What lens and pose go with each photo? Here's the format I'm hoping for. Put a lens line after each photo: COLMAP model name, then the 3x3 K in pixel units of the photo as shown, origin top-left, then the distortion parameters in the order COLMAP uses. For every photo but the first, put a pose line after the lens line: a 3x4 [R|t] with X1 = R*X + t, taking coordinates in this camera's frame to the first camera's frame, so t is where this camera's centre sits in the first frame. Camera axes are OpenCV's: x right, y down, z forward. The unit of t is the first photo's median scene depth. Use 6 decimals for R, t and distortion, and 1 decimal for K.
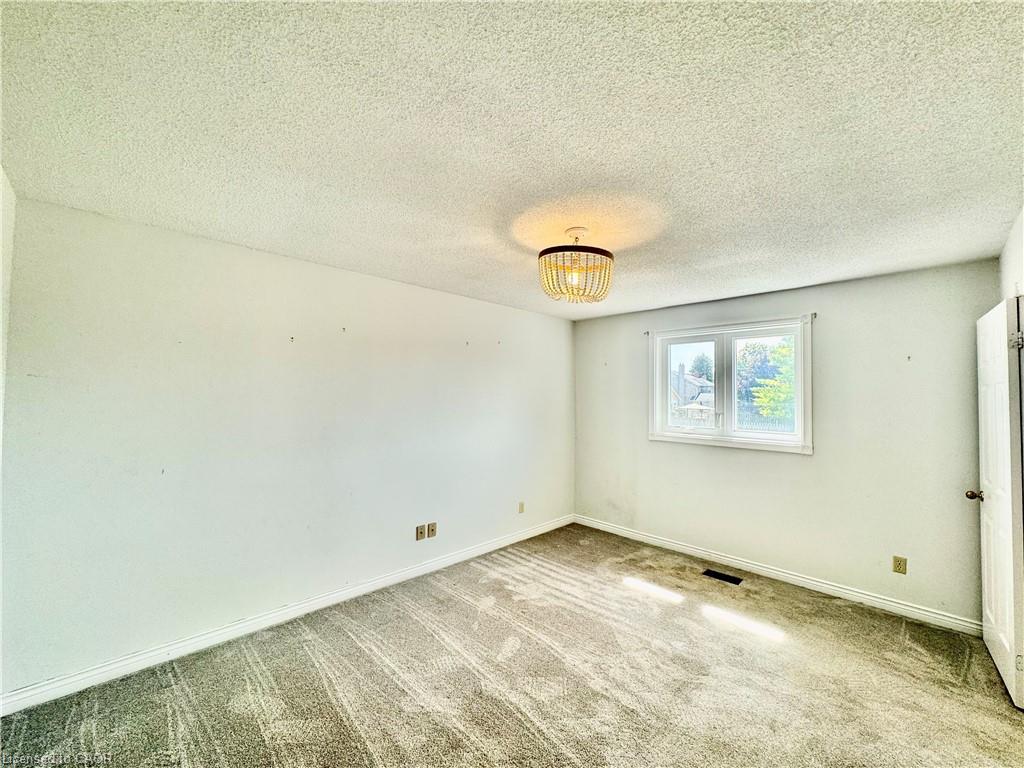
lens RADIAL K [[414.7, 0, 515.7], [0, 414.7, 386.5], [0, 0, 1]] dist [0.000382, -0.000436]
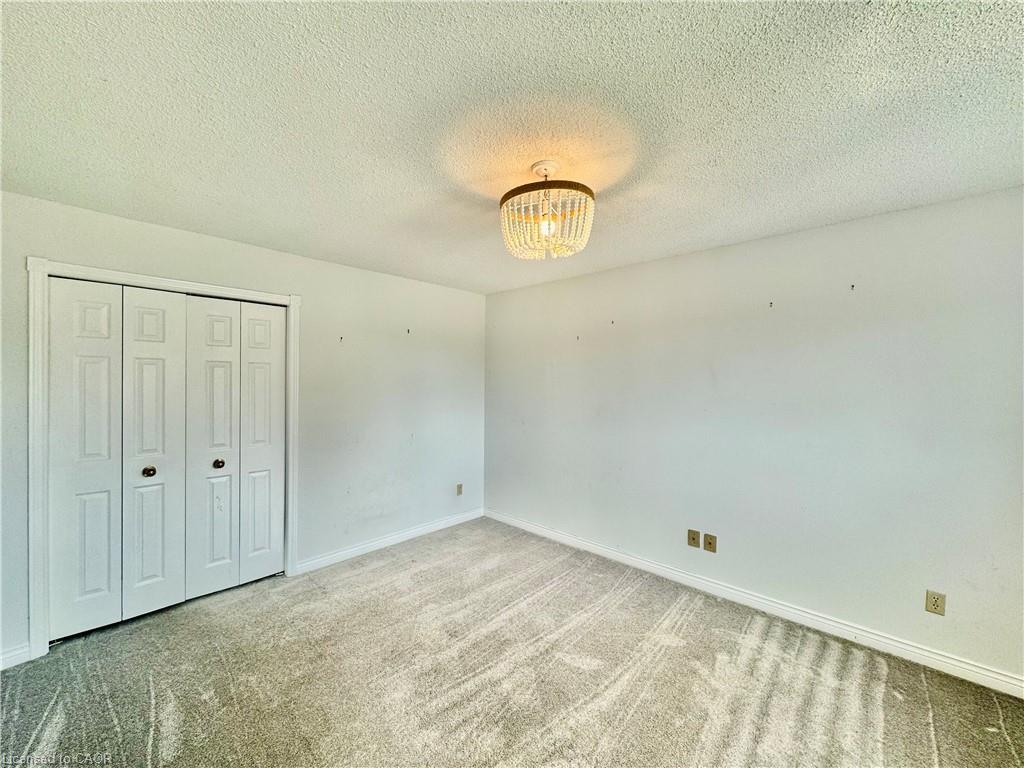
lens RADIAL K [[414.7, 0, 510.6], [0, 414.7, 384.2], [0, 0, 1]] dist [0.000382, -0.000436]
pose [[0.017487, -0.006297, -0.999827, 0.602848], [0.017347, 0.999832, -0.005994, 0.028803], [0.999697, -0.017239, 0.017594, 0.584189]]
